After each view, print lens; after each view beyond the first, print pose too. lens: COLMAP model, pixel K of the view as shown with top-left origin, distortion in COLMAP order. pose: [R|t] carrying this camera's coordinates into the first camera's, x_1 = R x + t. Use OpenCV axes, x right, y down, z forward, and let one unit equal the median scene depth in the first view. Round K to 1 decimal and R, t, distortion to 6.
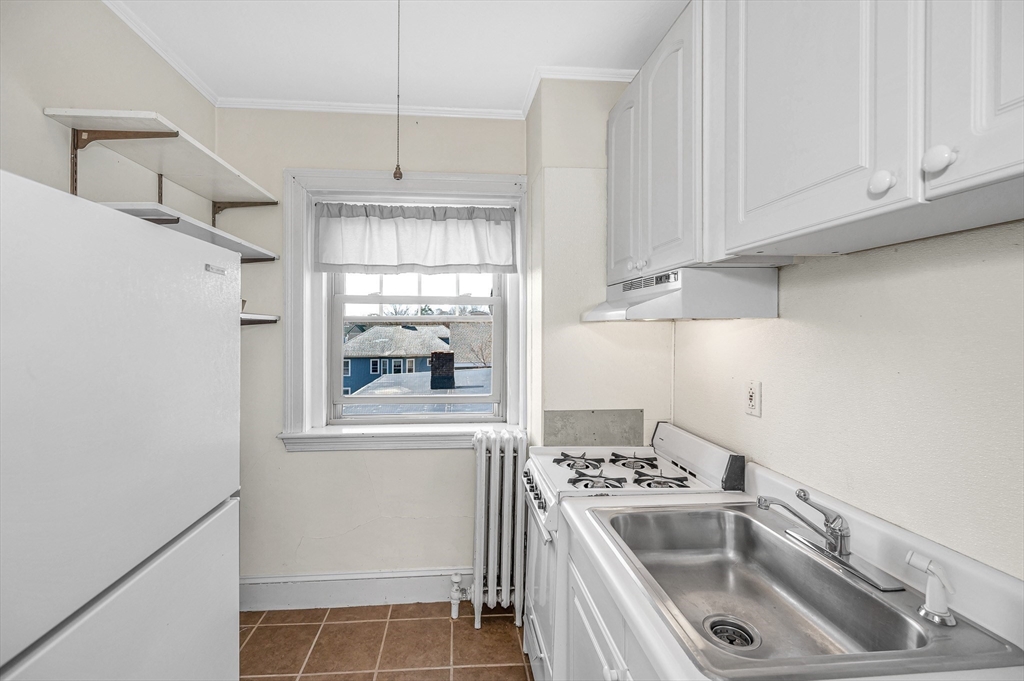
lens RADIAL K [[424.8, 0, 512.7], [0, 424.8, 345.1], [0, 0, 1]] dist [-0.000632, -0.000175]
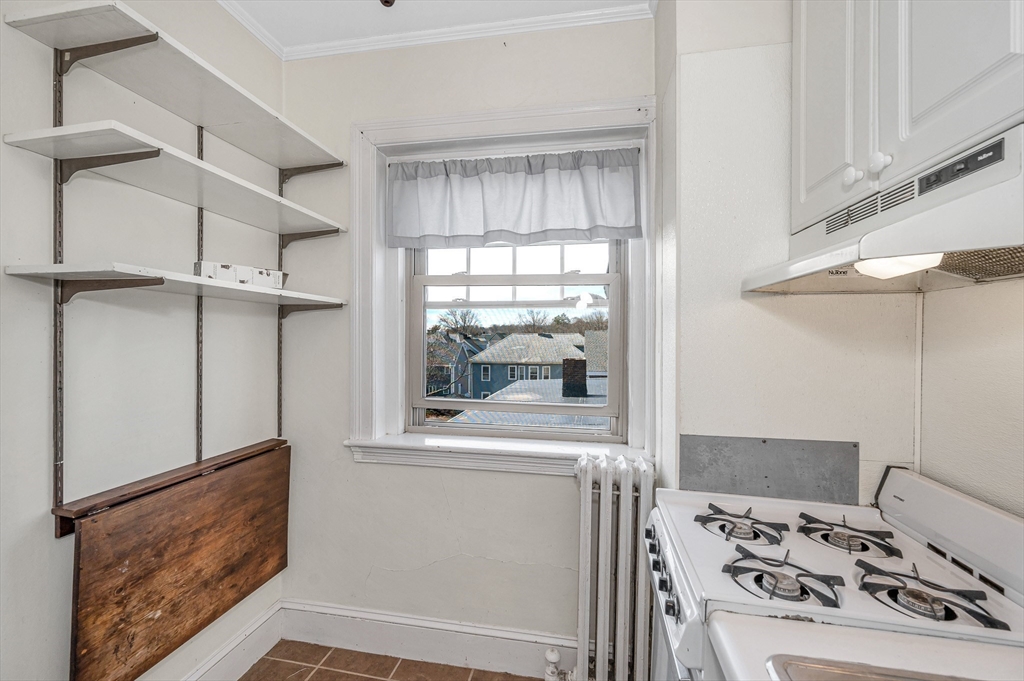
lens RADIAL K [[418.0, 0, 528.2], [0, 418.0, 340.0], [0, 0, 1]] dist [-0.002571, -0.000166]
pose [[0.958768, 0.004077, -0.284162, 0.029542], [-0.013775, 0.999389, -0.032137, 0.031582], [0.283857, 0.034726, 0.958238, 0.292187]]
